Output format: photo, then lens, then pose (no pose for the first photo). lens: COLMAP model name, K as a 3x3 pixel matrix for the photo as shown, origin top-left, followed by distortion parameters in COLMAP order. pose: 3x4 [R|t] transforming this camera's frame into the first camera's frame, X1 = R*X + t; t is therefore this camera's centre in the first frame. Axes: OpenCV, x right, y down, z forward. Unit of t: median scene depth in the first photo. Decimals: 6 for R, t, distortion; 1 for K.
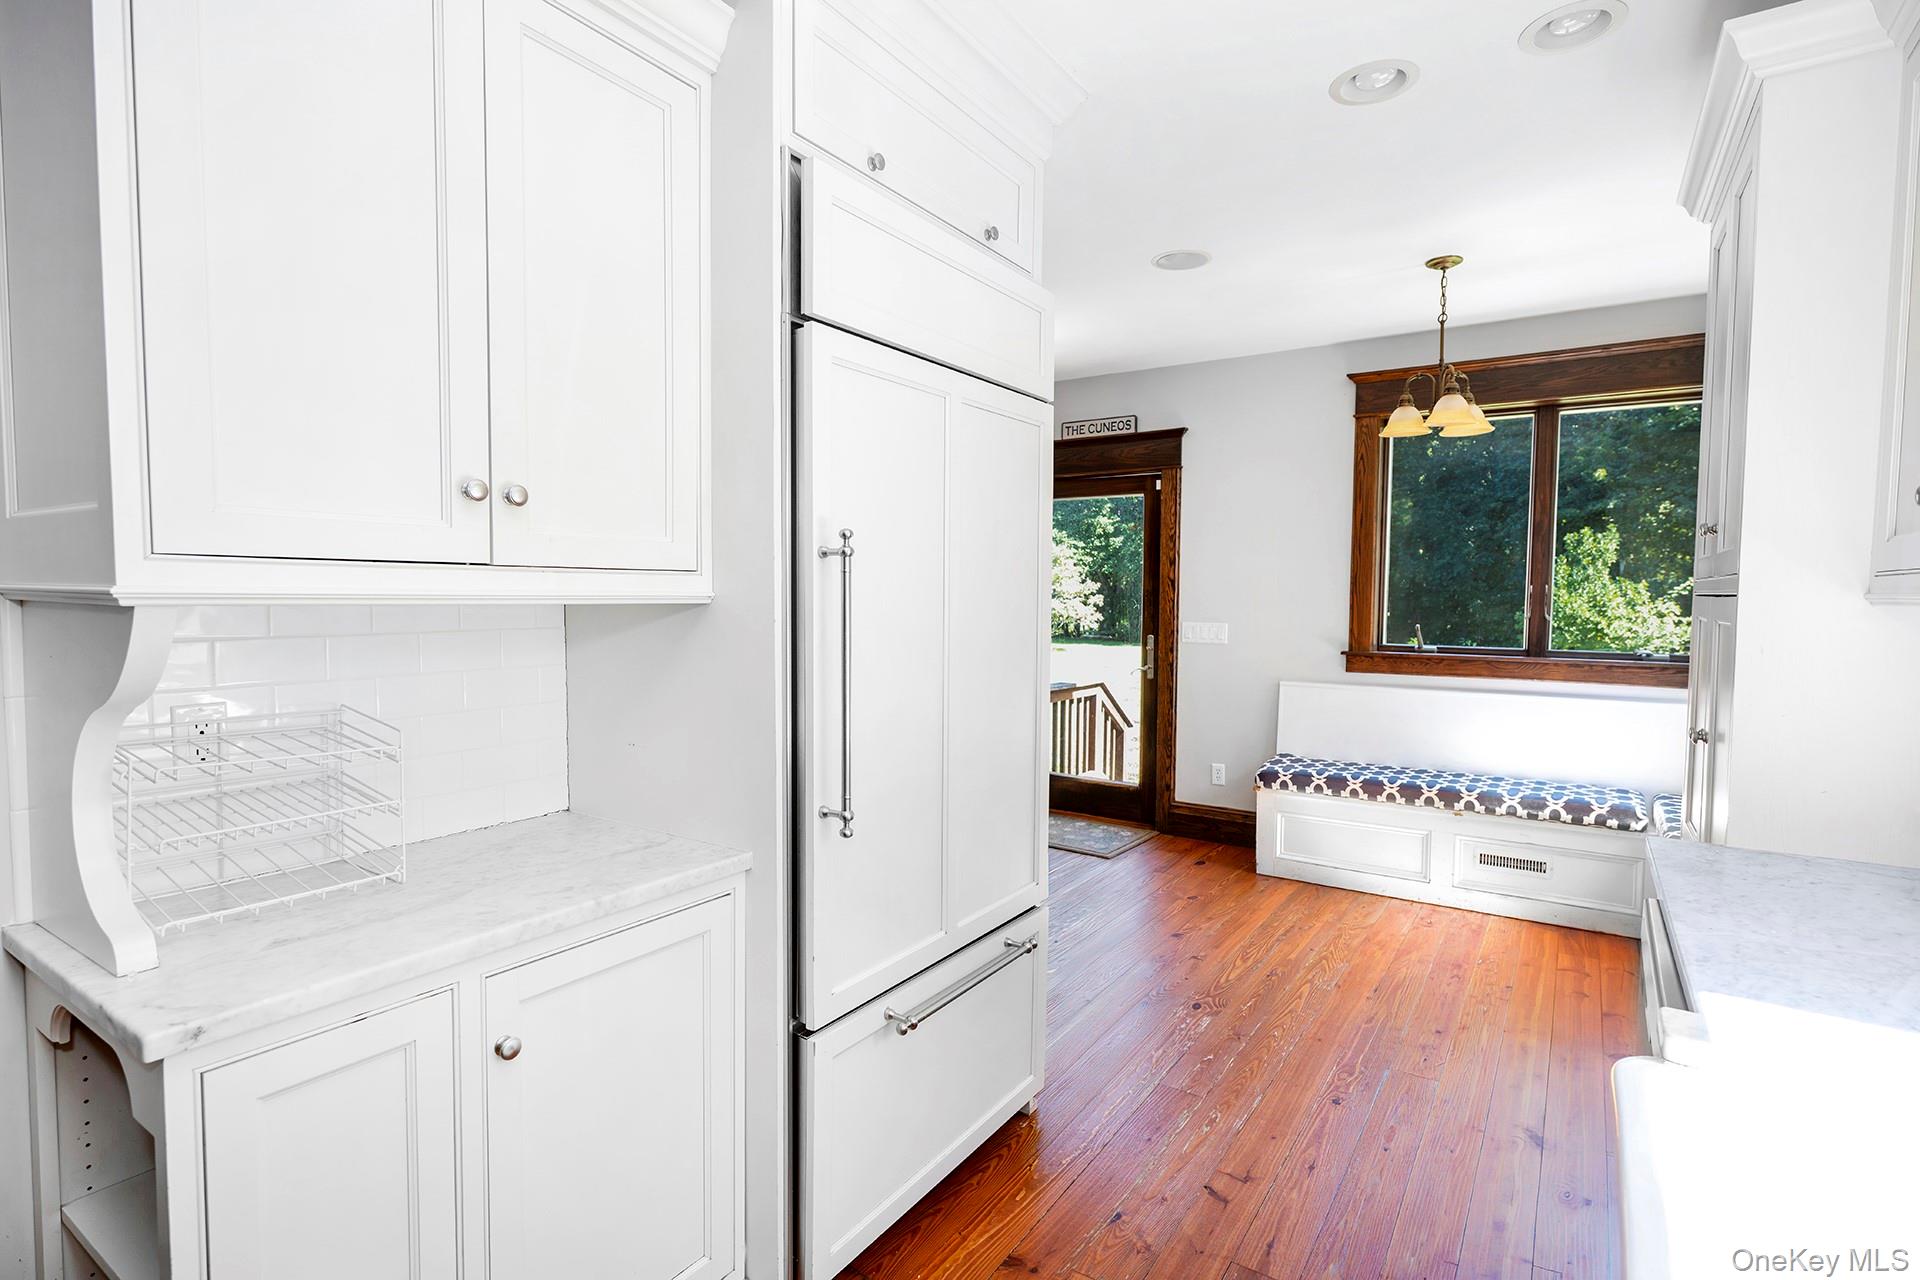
lens RADIAL K [[948.9, 0, 960.0], [0, 948.9, 640.0], [0, 0, 1]] dist [-0.000840, -0.000261]
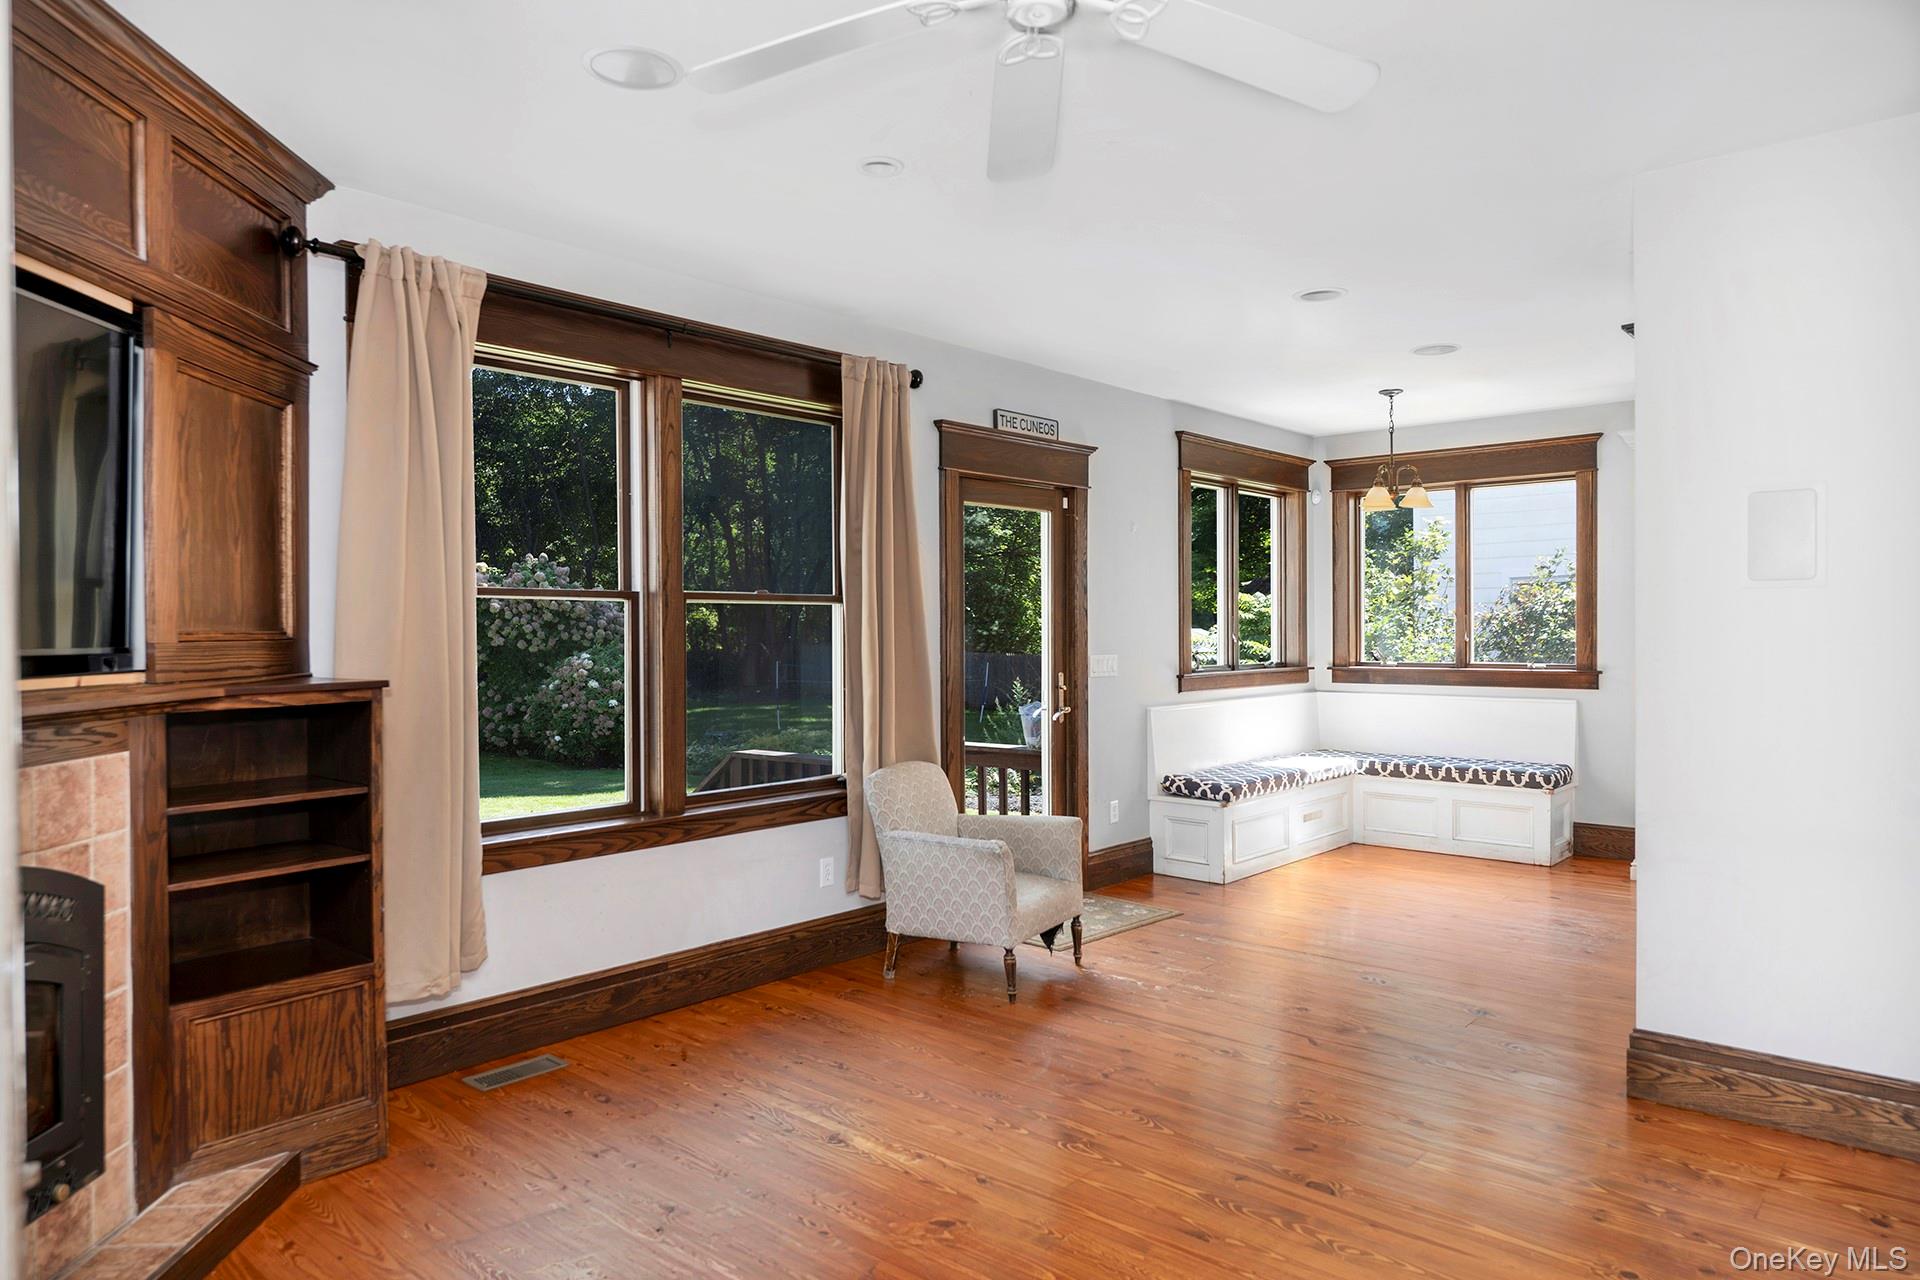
lens RADIAL K [[1222.9, 0, 960.0], [0, 1222.9, 640.0], [0, 0, 1]] dist [0.002192, -0.000165]
pose [[0.120709, -0.019986, 0.992487, -1.075685], [0.054323, 0.998432, 0.013498, -0.064090], [-0.991200, 0.052285, 0.121605, 1.097841]]
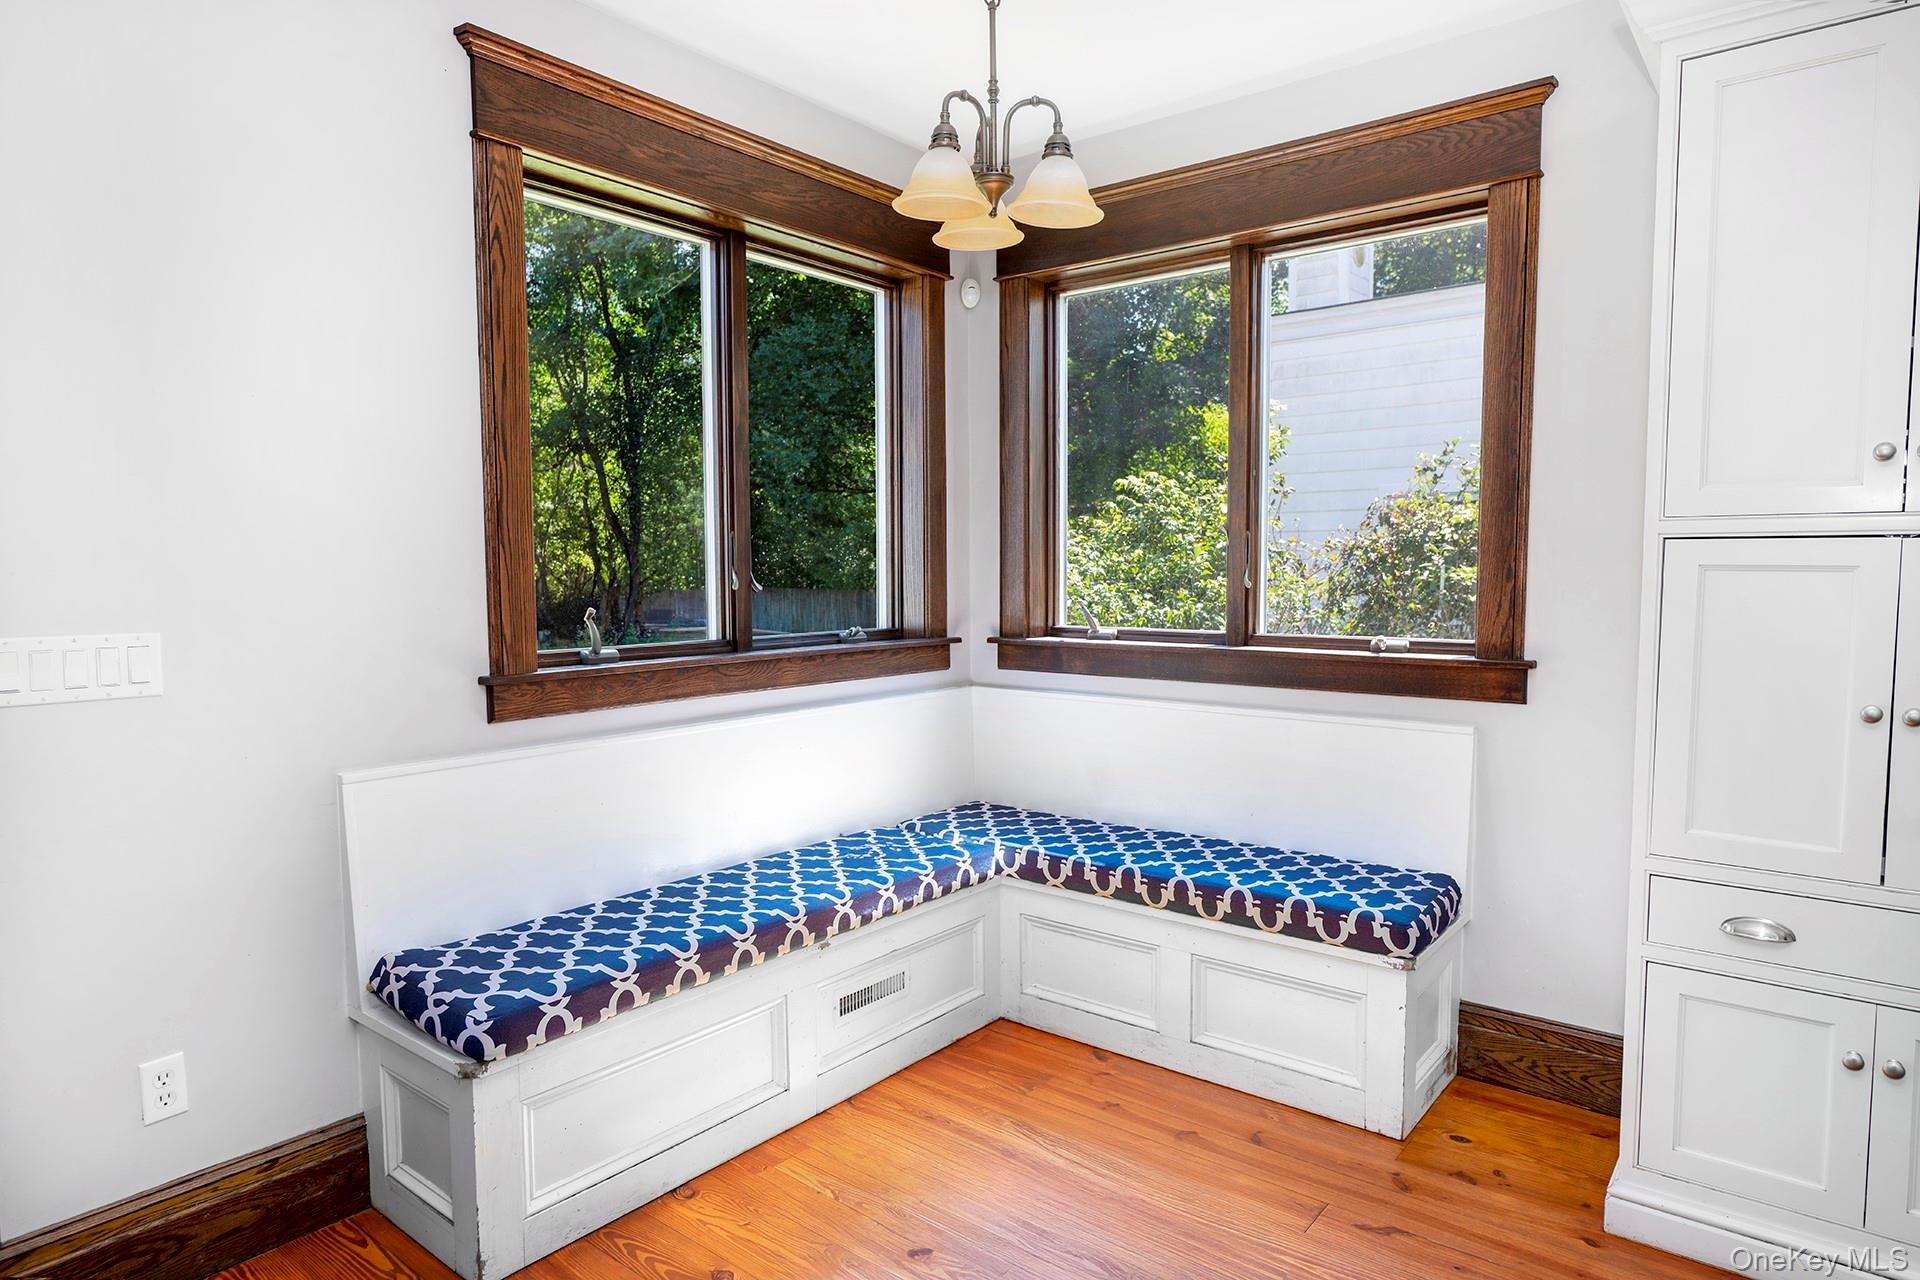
lens RADIAL K [[1148.5, 0, 960.0], [0, 1148.5, 640.0], [0, 0, 1]] dist [-0.001322, -0.002125]
pose [[0.070455, -0.076469, 0.994580, -0.105814], [0.050979, 0.996030, 0.072969, -0.033202], [-0.996211, 0.045562, 0.074074, 0.755113]]
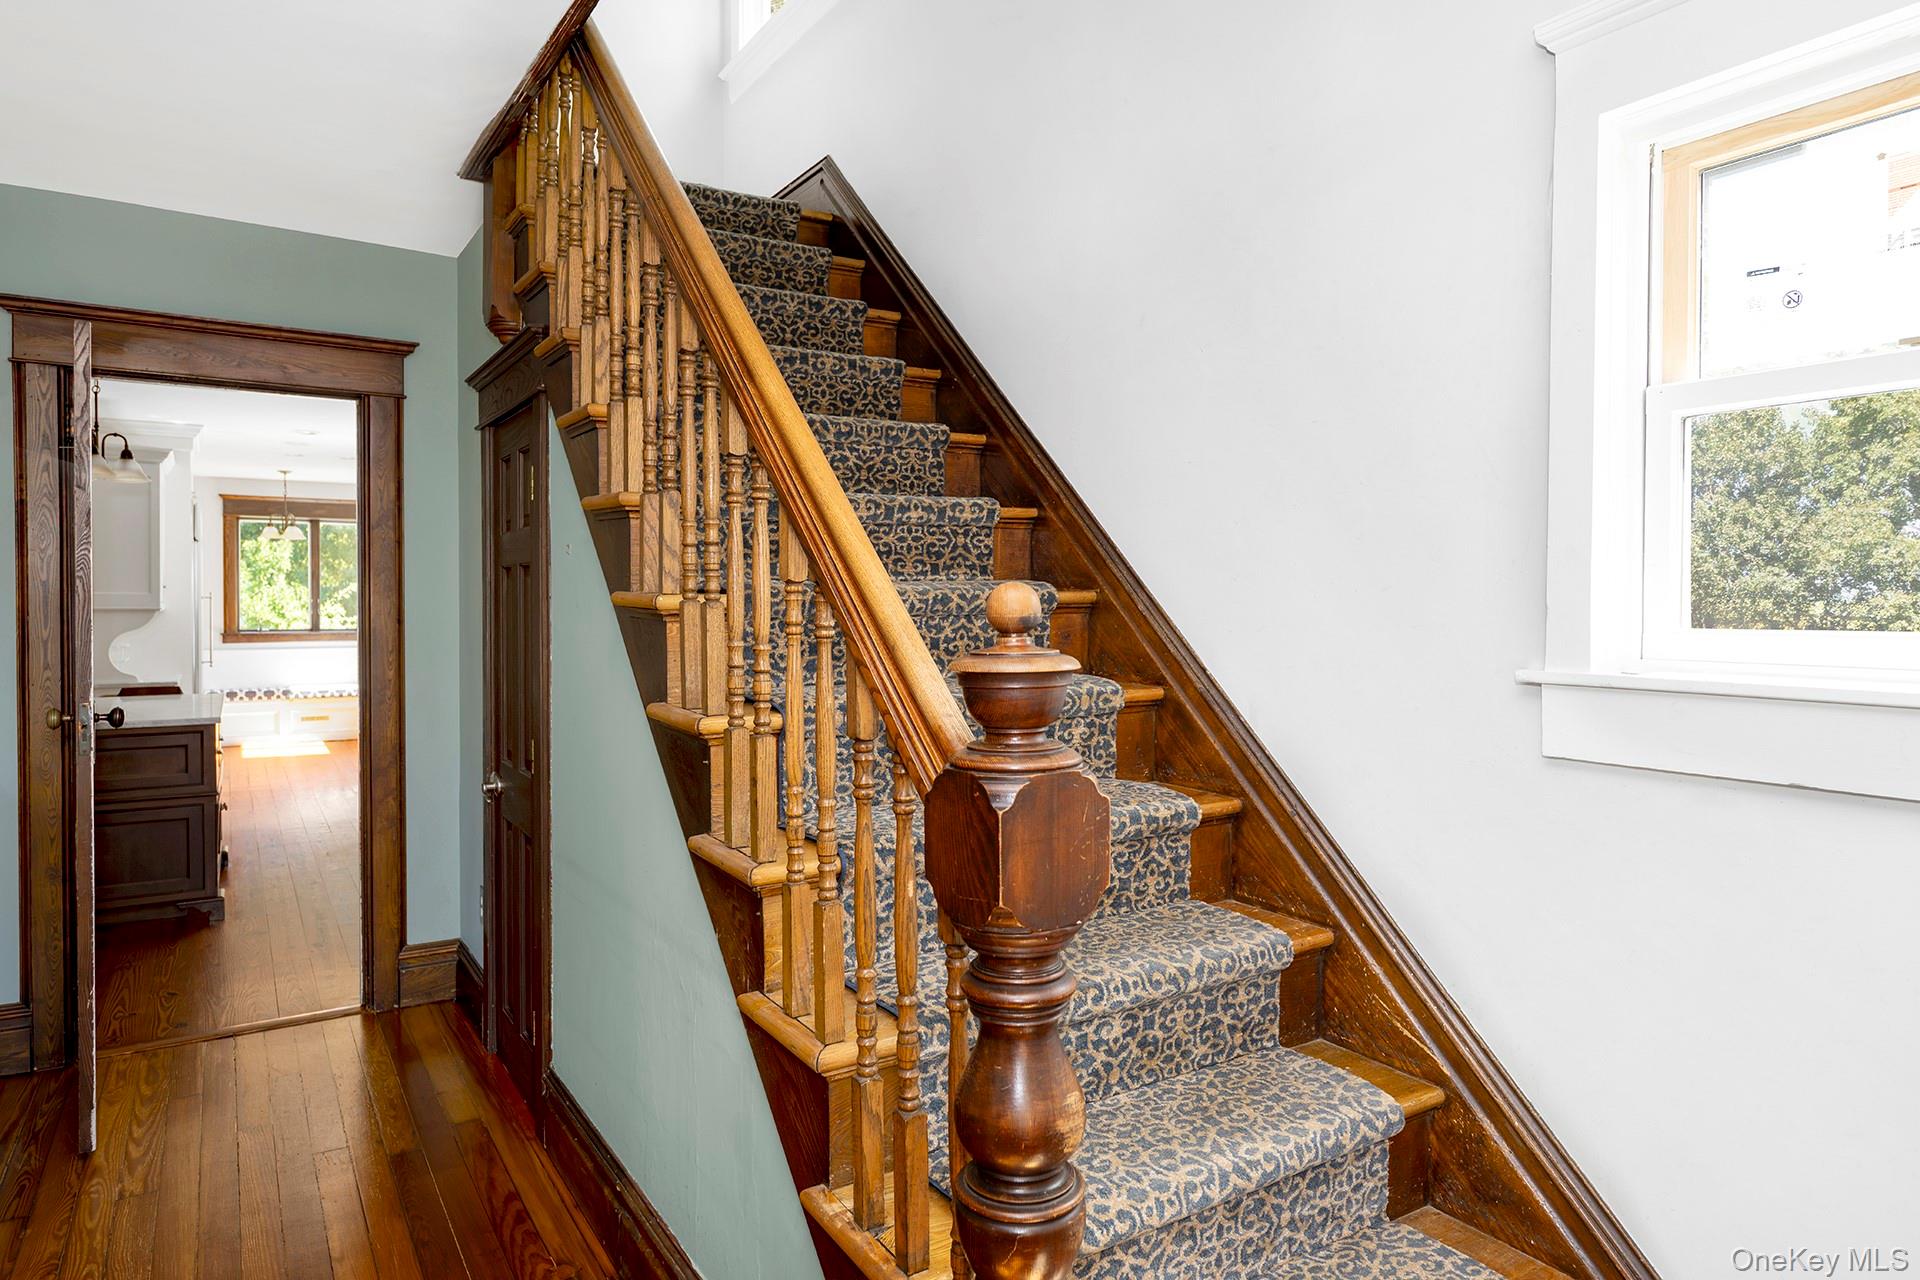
lens RADIAL K [[1148.5, 0, 960.0], [0, 1148.5, 640.0], [0, 0, 1]] dist [-0.001322, -0.002125]
pose [[0.406799, -0.033713, 0.912896, -1.176212], [0.041572, 0.998967, 0.018366, 0.047889], [-0.912571, 0.030480, 0.407780, -1.403656]]
